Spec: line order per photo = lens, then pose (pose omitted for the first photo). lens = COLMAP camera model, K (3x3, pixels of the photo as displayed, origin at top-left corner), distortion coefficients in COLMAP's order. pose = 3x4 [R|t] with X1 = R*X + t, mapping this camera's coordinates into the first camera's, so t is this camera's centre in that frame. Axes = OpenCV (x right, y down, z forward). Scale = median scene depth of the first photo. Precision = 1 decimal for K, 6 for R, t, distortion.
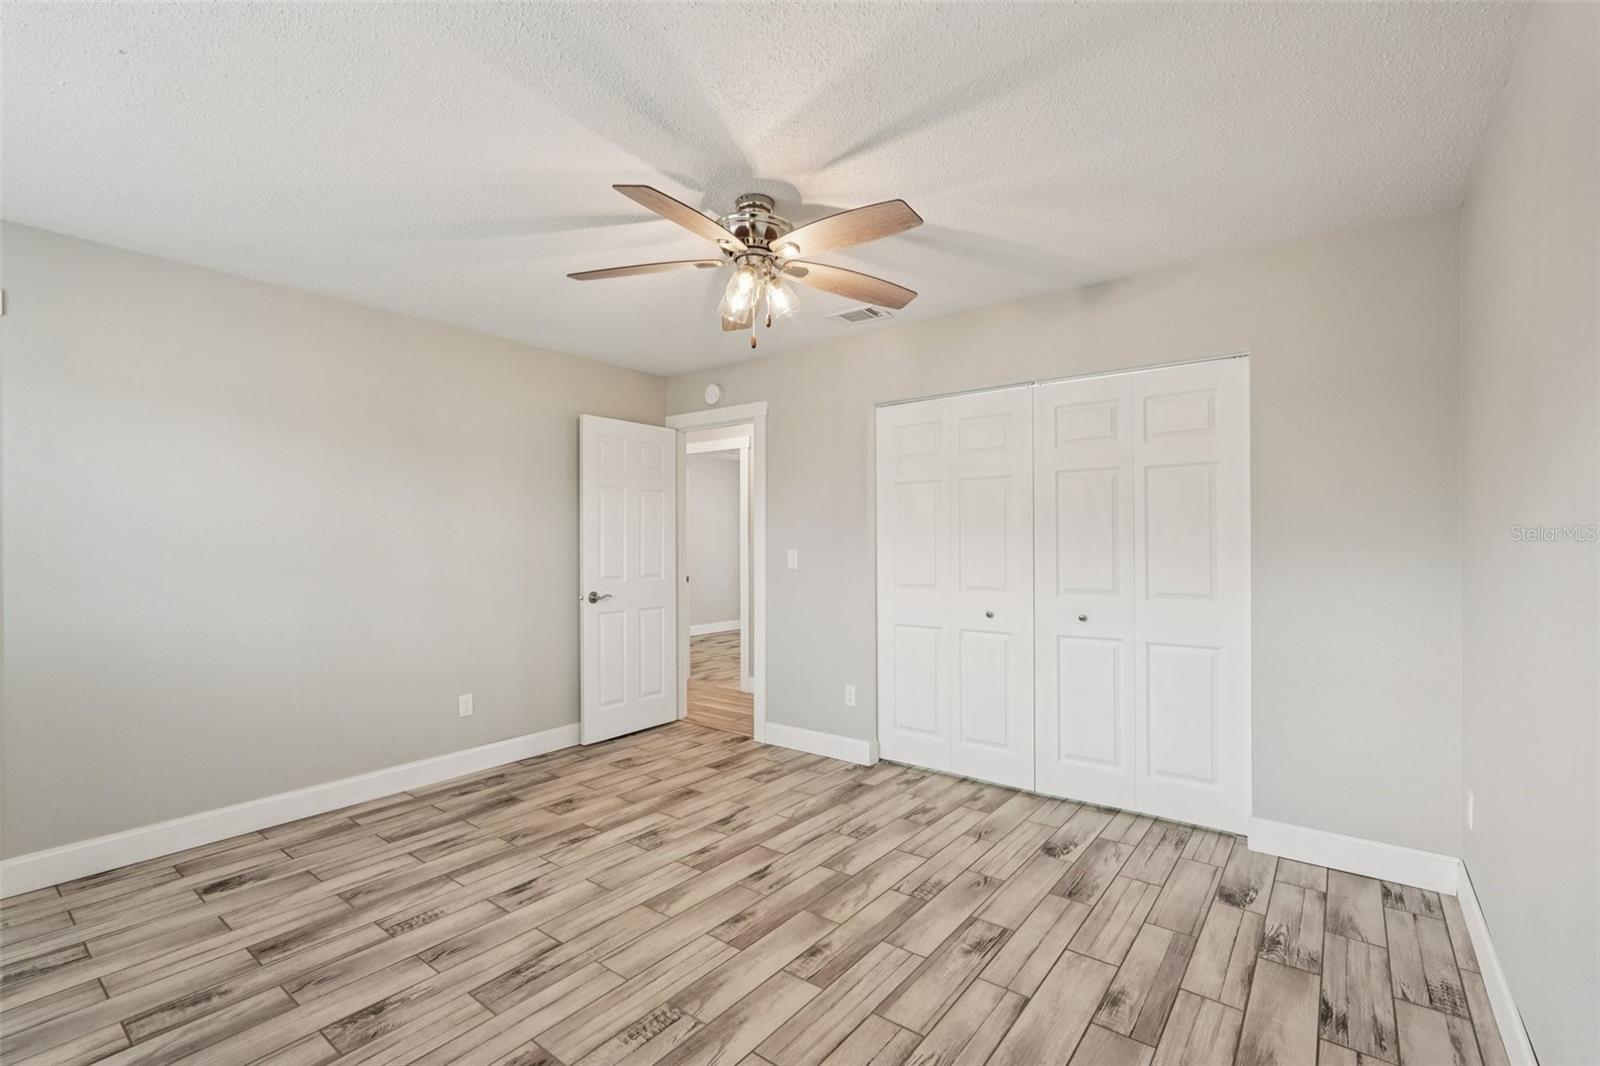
lens RADIAL K [[709.4, 0, 801.2], [0, 709.4, 543.7], [0, 0, 1]] dist [-0.013599, 0.009056]
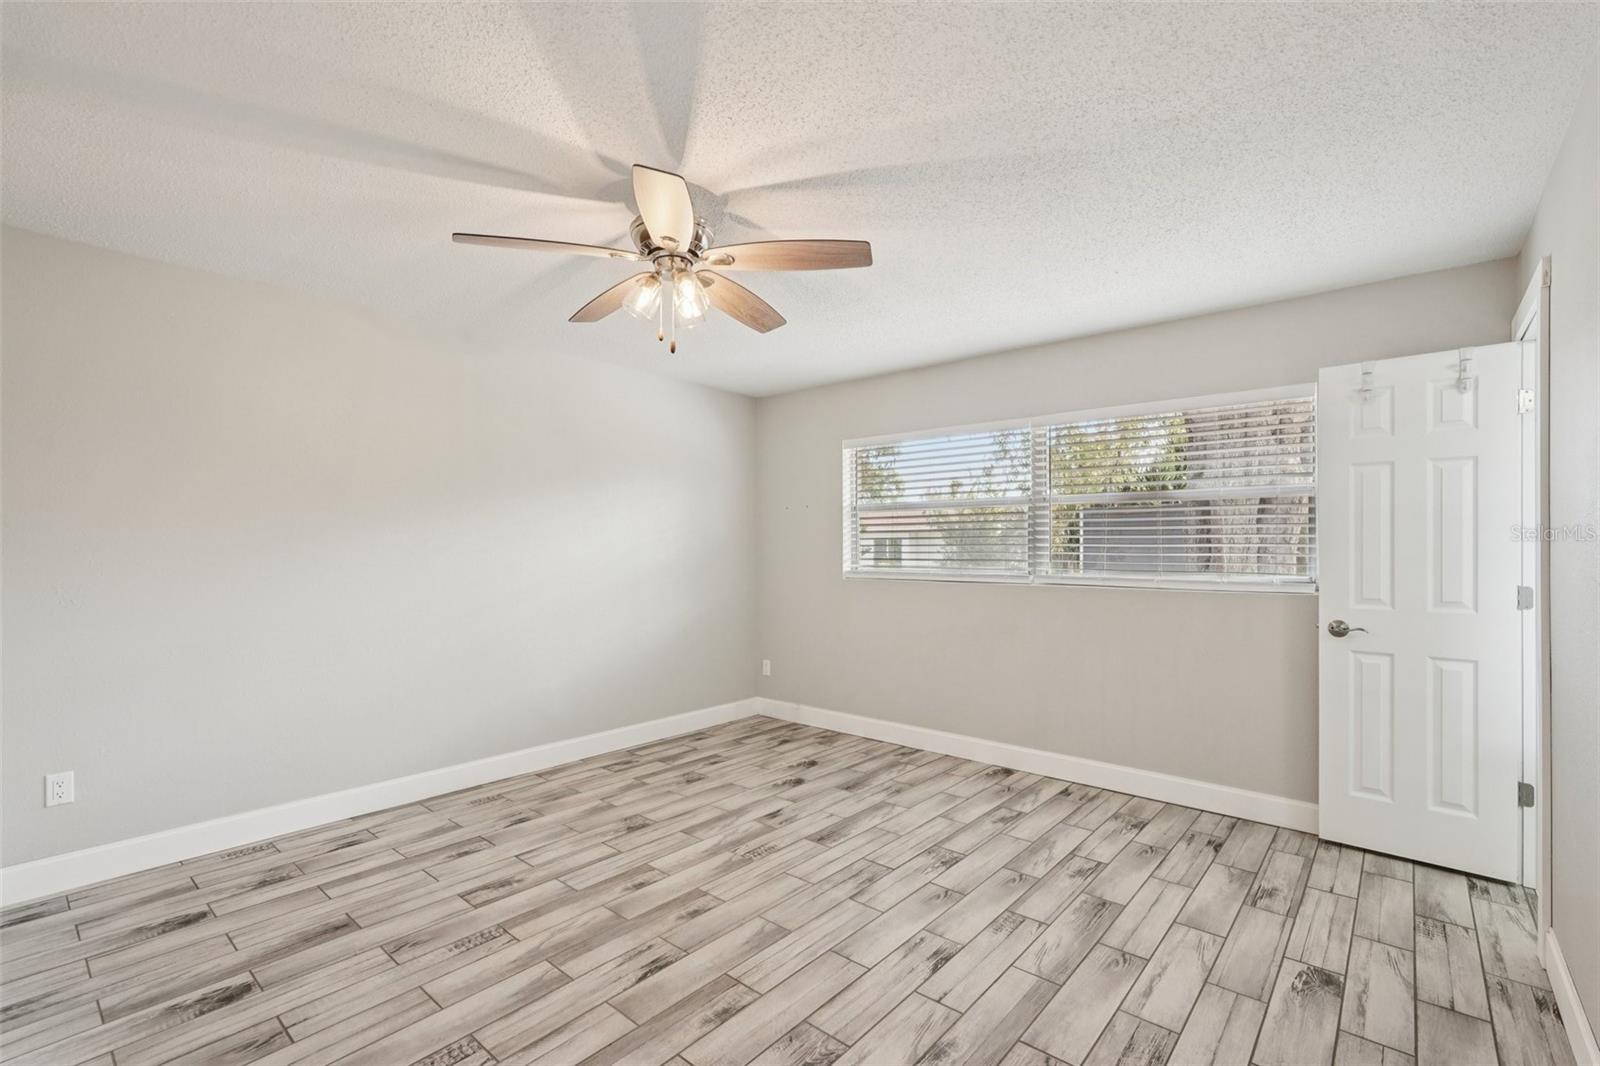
lens RADIAL K [[709.4, 0, 810.6], [0, 709.4, 544.4], [0, 0, 1]] dist [-0.013599, 0.009056]
pose [[-0.999241, 0.003728, 0.038784, -0.261315], [0.003441, 0.999966, -0.007477, -0.006452], [-0.038811, -0.007338, -0.999220, 1.760634]]
